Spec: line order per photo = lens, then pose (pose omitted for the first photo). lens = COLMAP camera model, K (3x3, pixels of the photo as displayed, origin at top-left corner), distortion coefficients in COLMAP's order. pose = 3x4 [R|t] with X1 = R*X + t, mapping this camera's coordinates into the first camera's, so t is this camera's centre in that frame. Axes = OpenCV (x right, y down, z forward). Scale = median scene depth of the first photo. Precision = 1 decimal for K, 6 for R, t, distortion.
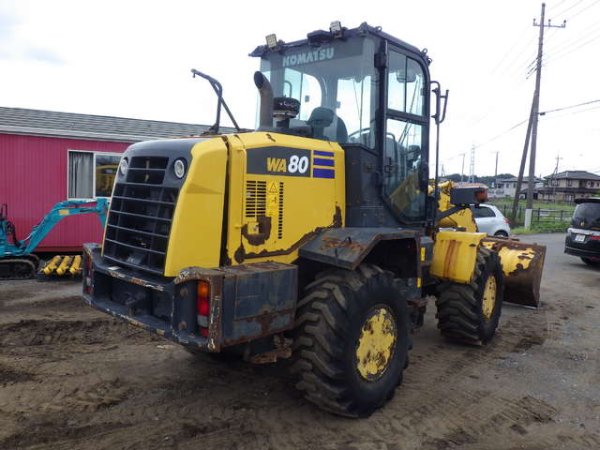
lens RADIAL K [[498.0, 0, 300.0], [0, 498.0, 225.0], [0, 0, 1]] dist [0.003048, -0.003113]
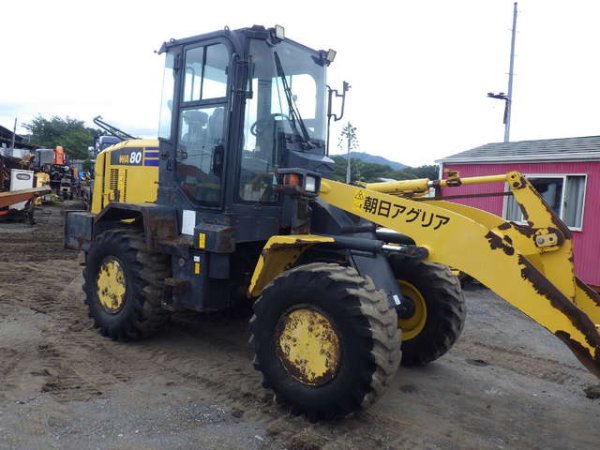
lens RADIAL K [[498.0, 0, 300.0], [0, 498.0, 225.0], [0, 0, 1]] dist [0.003048, -0.003113]
pose [[0.047398, 0.033354, -0.998319, 1.492710], [-0.140947, 0.989666, 0.026373, -0.028154], [0.988882, 0.139460, 0.051609, 1.398108]]
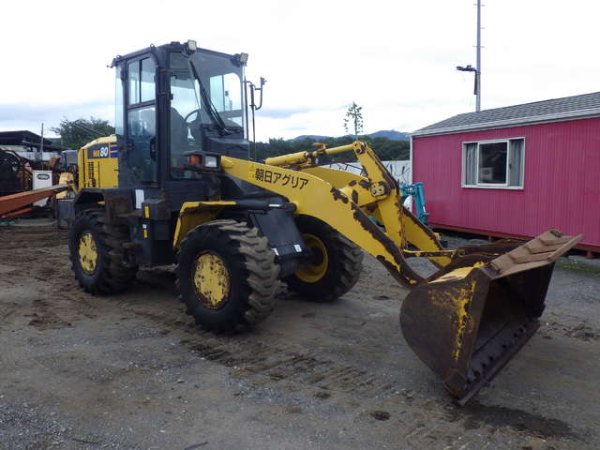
lens RADIAL K [[498.0, 0, 300.0], [0, 498.0, 225.0], [0, 0, 1]] dist [0.003048, -0.003113]
pose [[-0.014999, 0.064255, -0.997821, 1.829422], [-0.074395, 0.995095, 0.065198, -0.022593], [0.997116, 0.075211, -0.010145, 1.723045]]
